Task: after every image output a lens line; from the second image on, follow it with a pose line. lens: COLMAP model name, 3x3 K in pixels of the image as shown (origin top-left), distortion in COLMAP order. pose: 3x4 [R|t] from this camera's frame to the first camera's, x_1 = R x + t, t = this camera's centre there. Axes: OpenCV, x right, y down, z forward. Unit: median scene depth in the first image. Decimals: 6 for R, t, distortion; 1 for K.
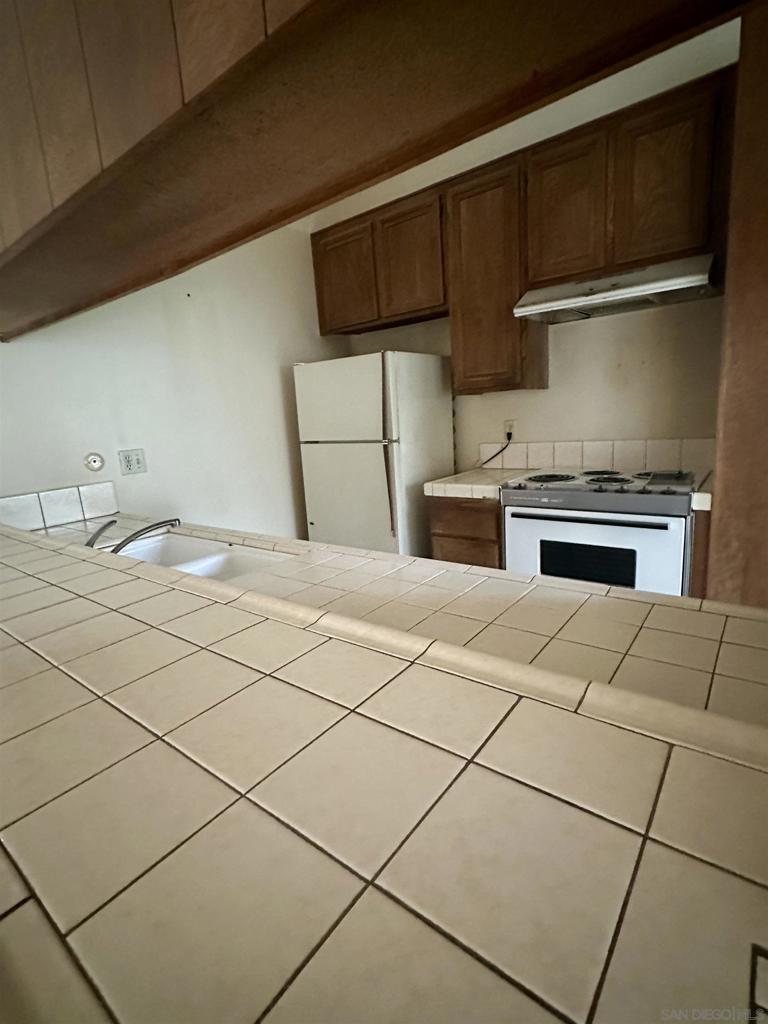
lens RADIAL K [[500.6, 0, 384.0], [0, 500.6, 512.0], [0, 0, 1]] dist [-0.003012, 0.001161]
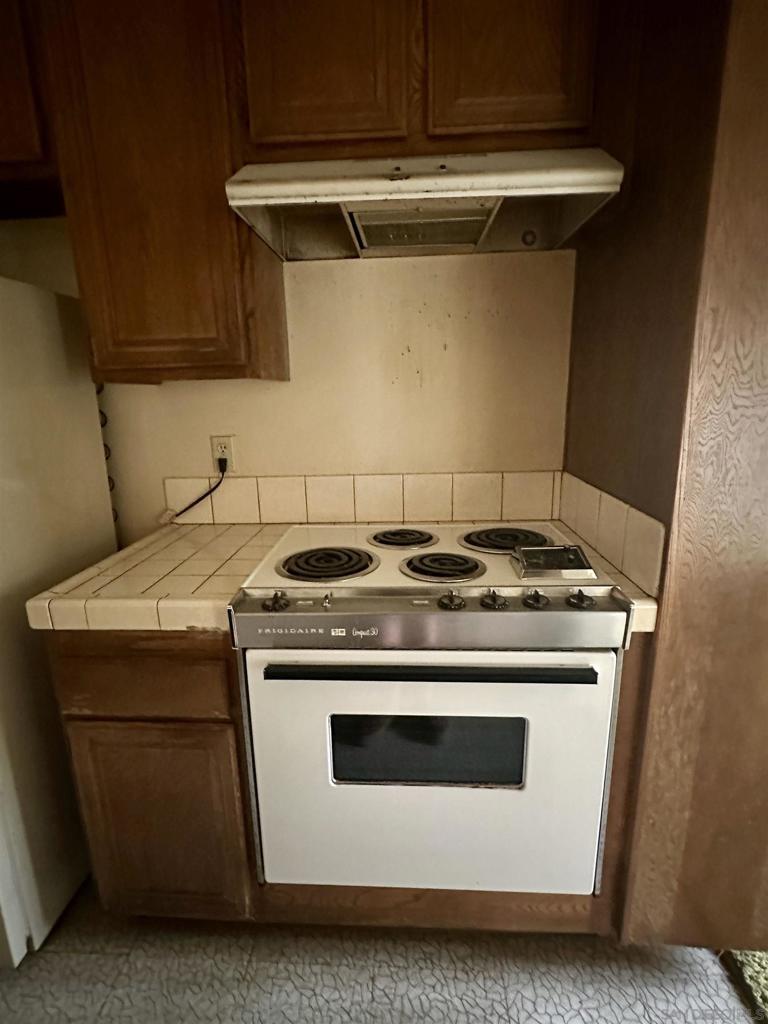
lens RADIAL K [[500.6, 0, 384.0], [0, 500.6, 512.0], [0, 0, 1]] dist [-0.003012, 0.001161]
pose [[0.822217, -0.082602, 0.563148, 0.104288], [0.076643, 0.996470, 0.034260, -0.129480], [-0.563990, 0.014993, 0.825646, 0.556867]]
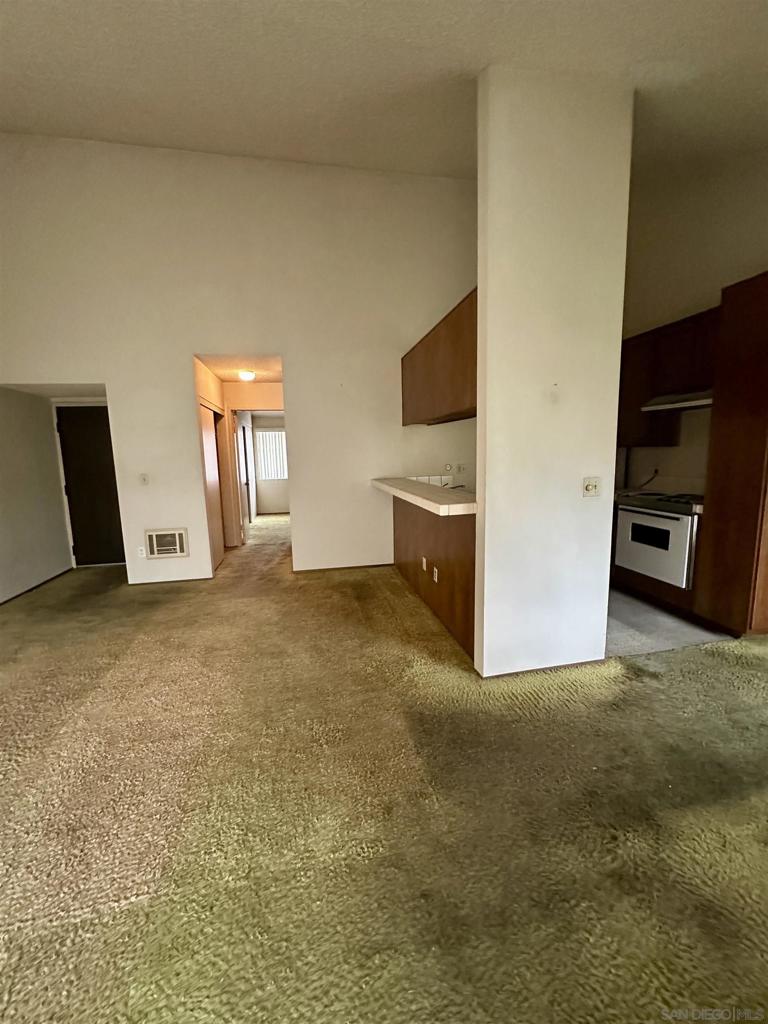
lens RADIAL K [[408.8, 0, 384.0], [0, 408.8, 512.0], [0, 0, 1]] dist [0.000272, 0.000016]
pose [[0.753475, 0.140138, -0.642368, 0.571942], [-0.149746, 0.987920, 0.039877, 0.090513], [0.640196, 0.066146, 0.765358, -0.851963]]
